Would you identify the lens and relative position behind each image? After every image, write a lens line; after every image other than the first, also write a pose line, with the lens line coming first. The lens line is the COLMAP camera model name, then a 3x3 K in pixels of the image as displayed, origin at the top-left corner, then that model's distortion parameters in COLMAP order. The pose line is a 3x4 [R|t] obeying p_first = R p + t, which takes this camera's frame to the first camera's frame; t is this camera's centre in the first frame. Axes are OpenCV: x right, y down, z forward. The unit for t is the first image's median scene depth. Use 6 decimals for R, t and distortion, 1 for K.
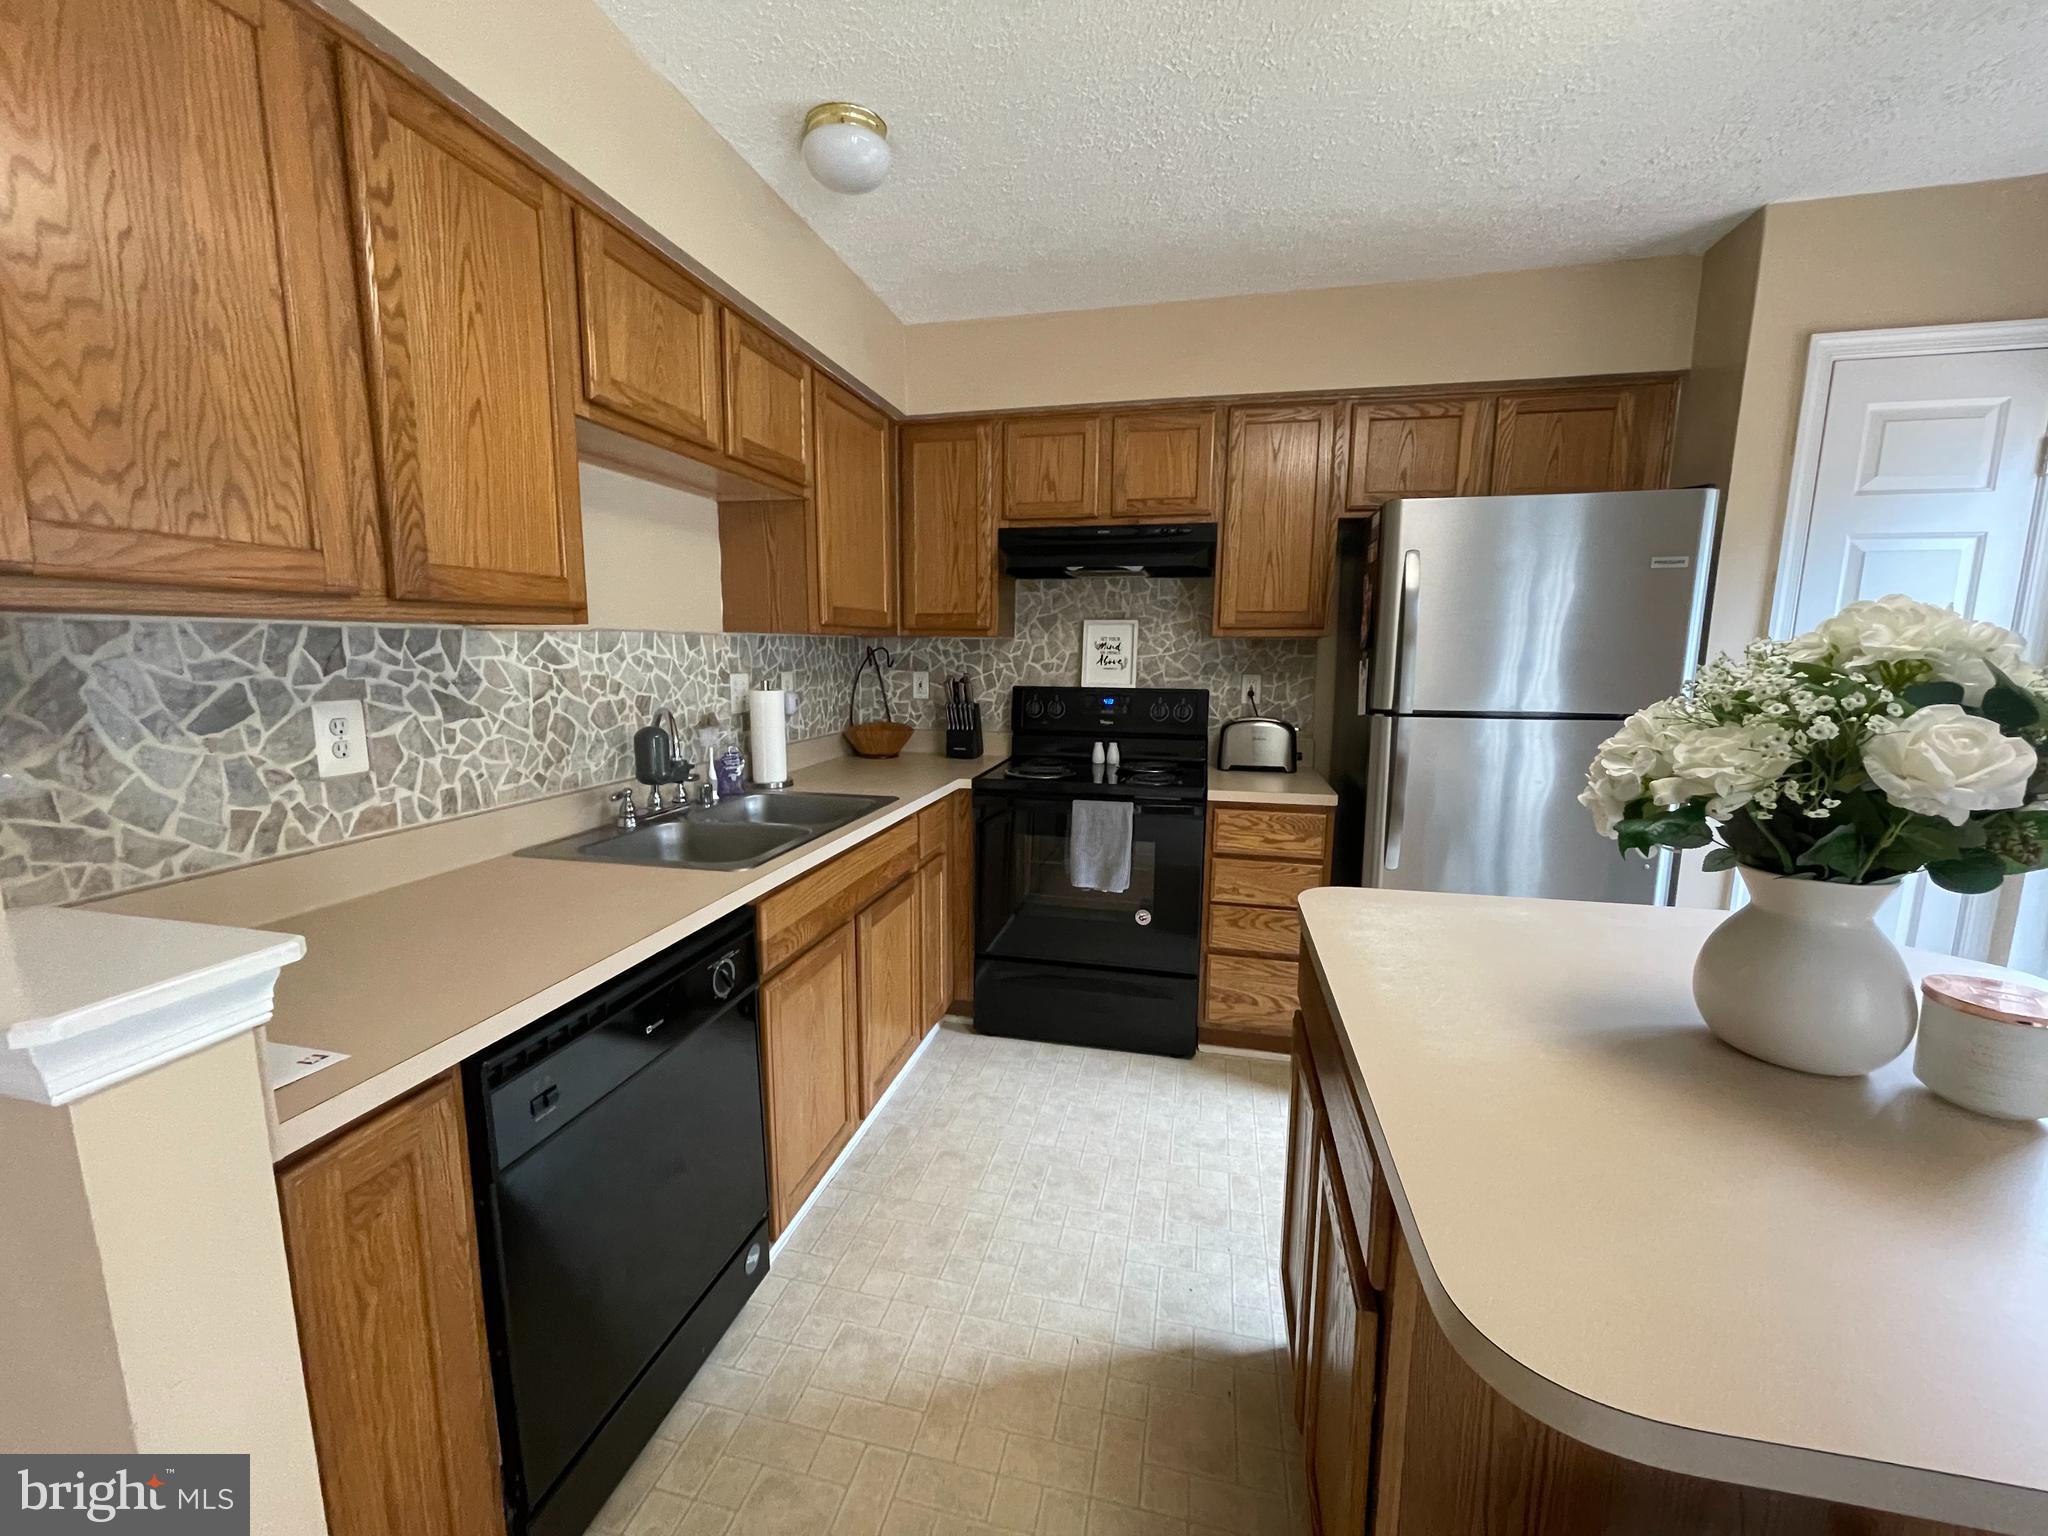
lens RADIAL K [[827.0, 0, 1020.1], [0, 827.0, 771.5], [0, 0, 1]] dist [-0.000687, 0.004123]
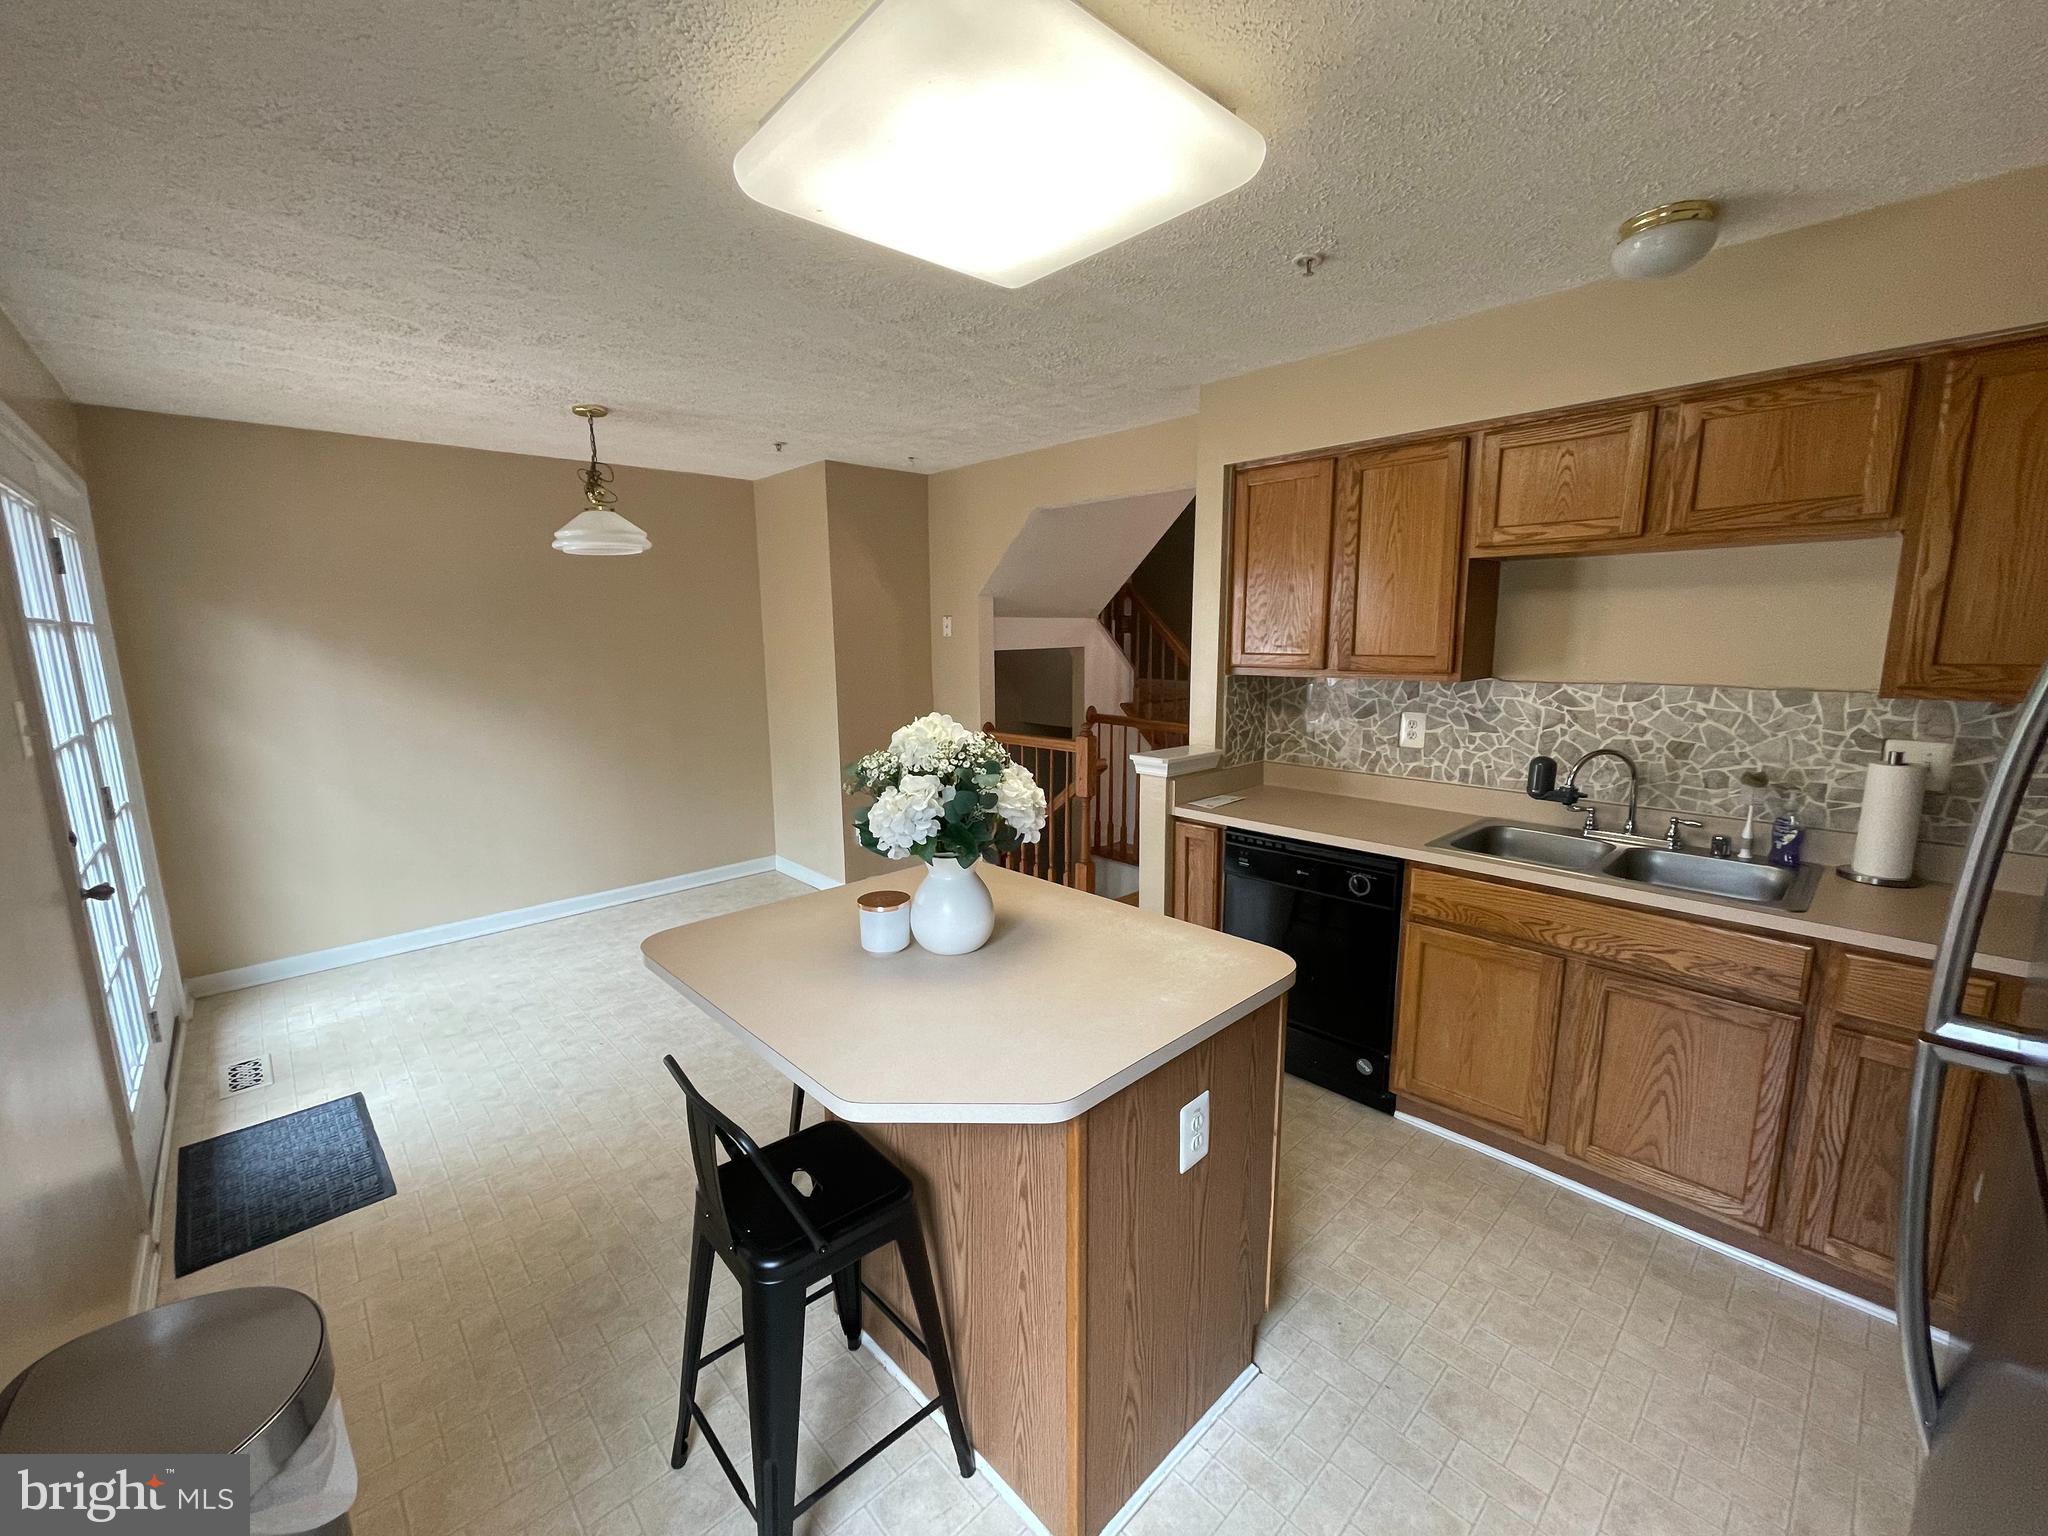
lens RADIAL K [[827.0, 0, 1016.5], [0, 827.0, 762.1], [0, 0, 1]] dist [-0.000687, 0.004123]
pose [[-0.556315, 0.131512, -0.820498, 1.208211], [-0.118713, 0.964691, 0.235114, -0.273574], [0.822448, 0.228201, -0.521060, 1.038035]]
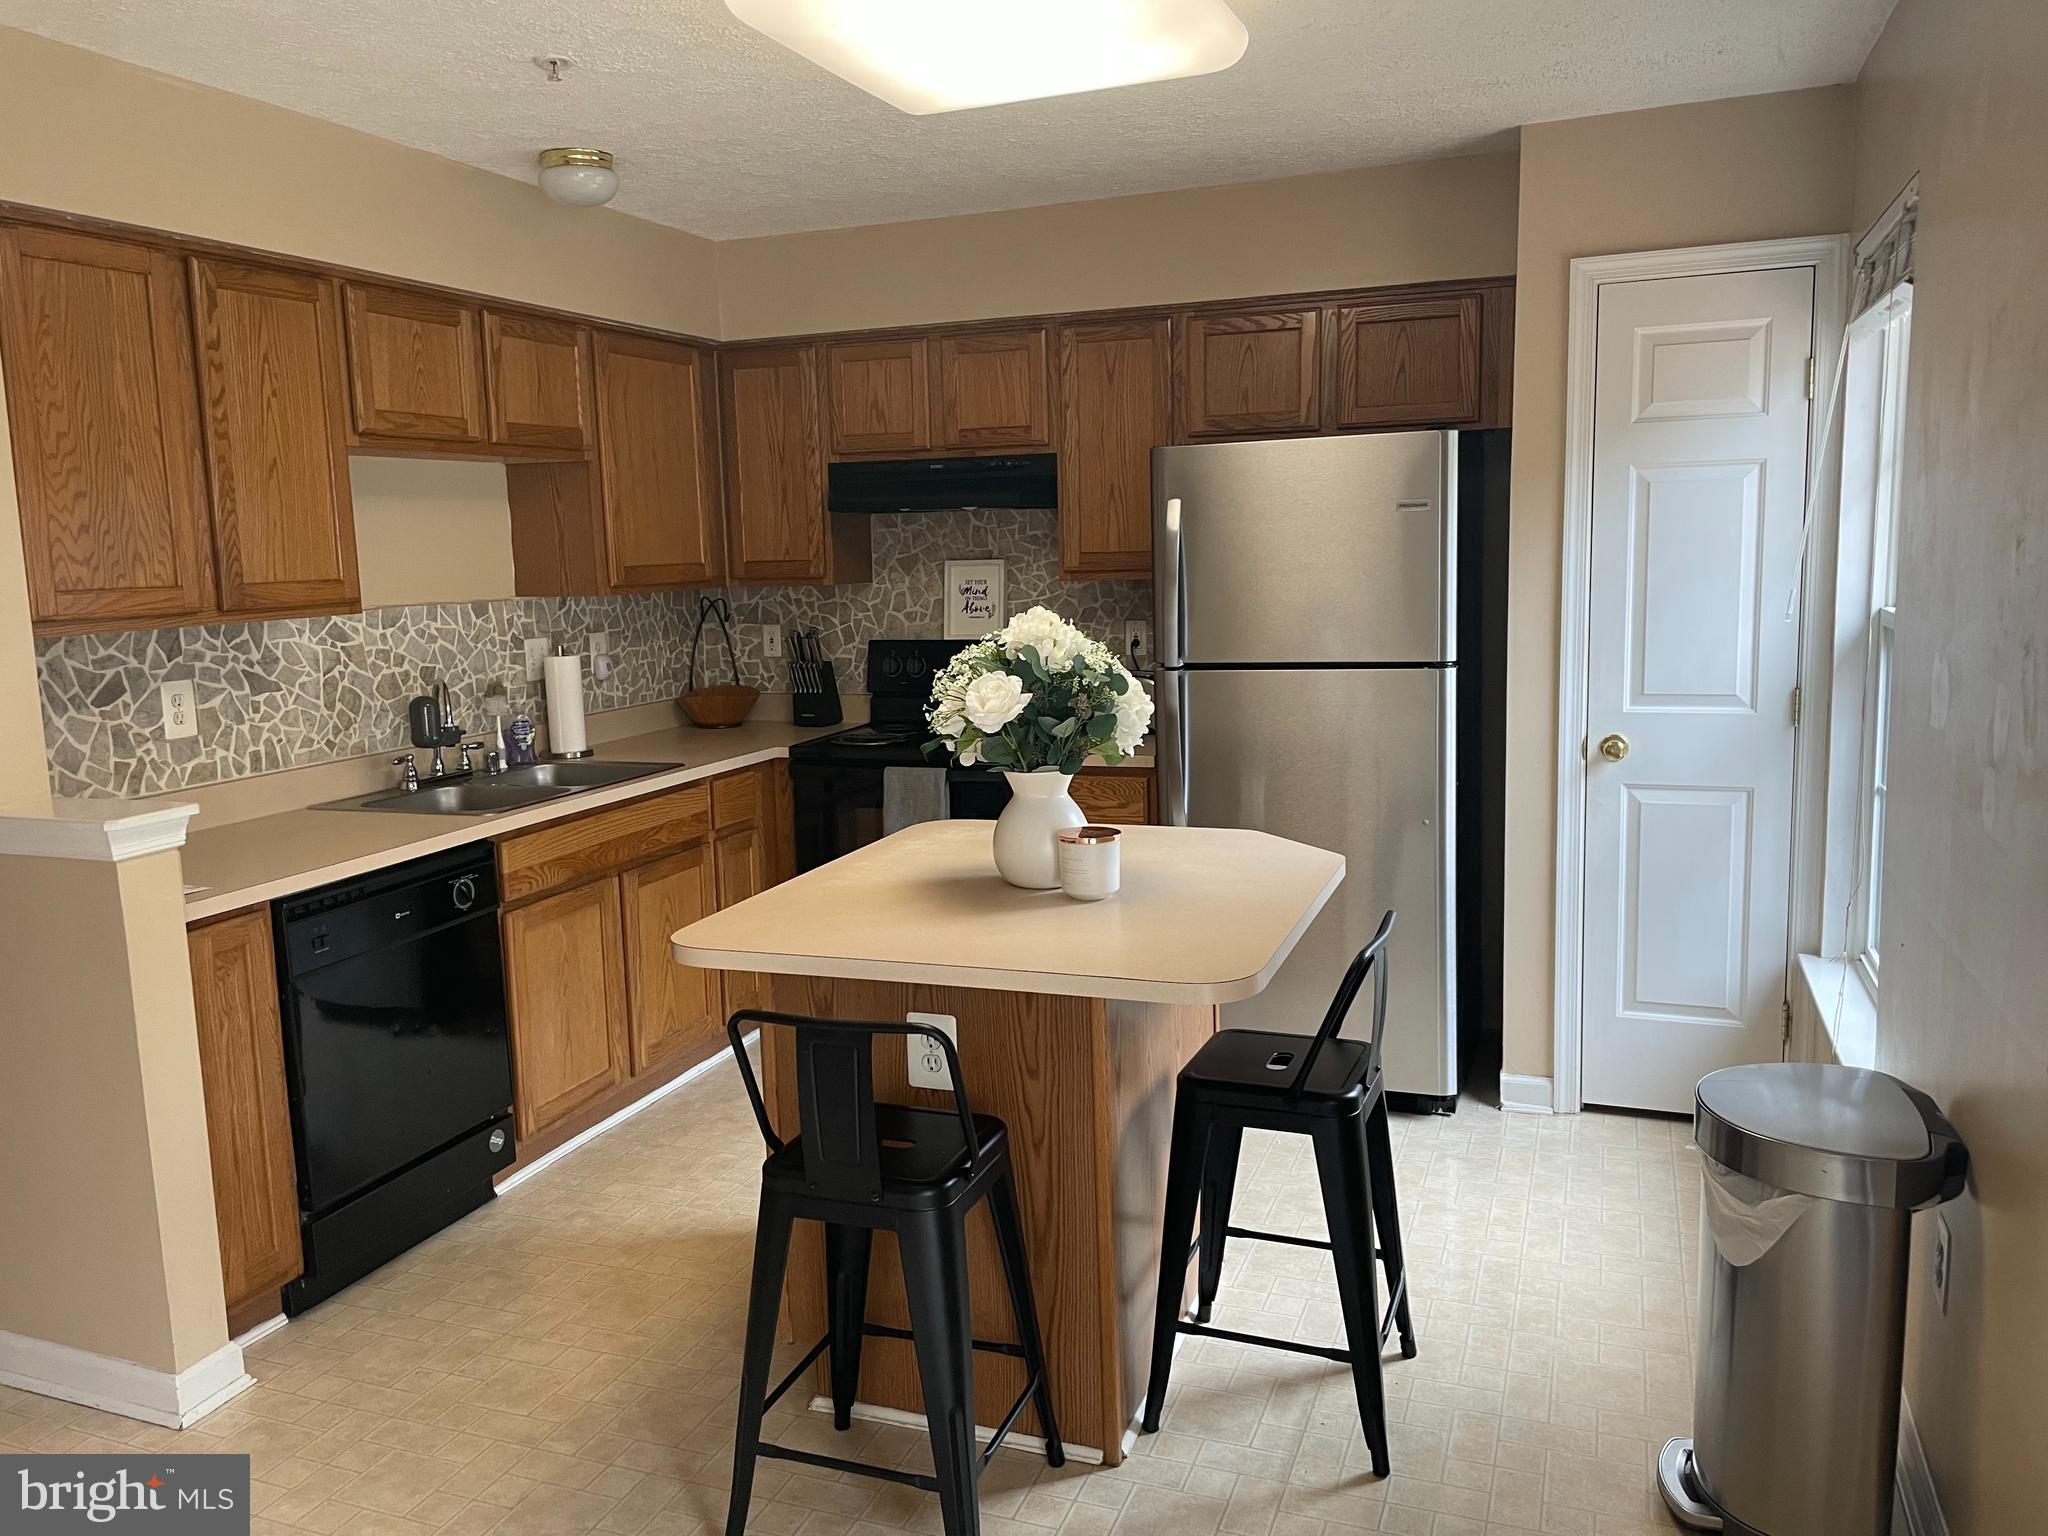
lens RADIAL K [[1568.2, 0, 1024.8], [0, 1568.2, 756.0], [0, 0, 1]] dist [0.073151, -0.057244]
pose [[0.990258, -0.016024, -0.138323, 0.680648], [0.014728, 0.999838, -0.010388, 0.063295], [0.138467, 0.008250, 0.990333, -1.047693]]
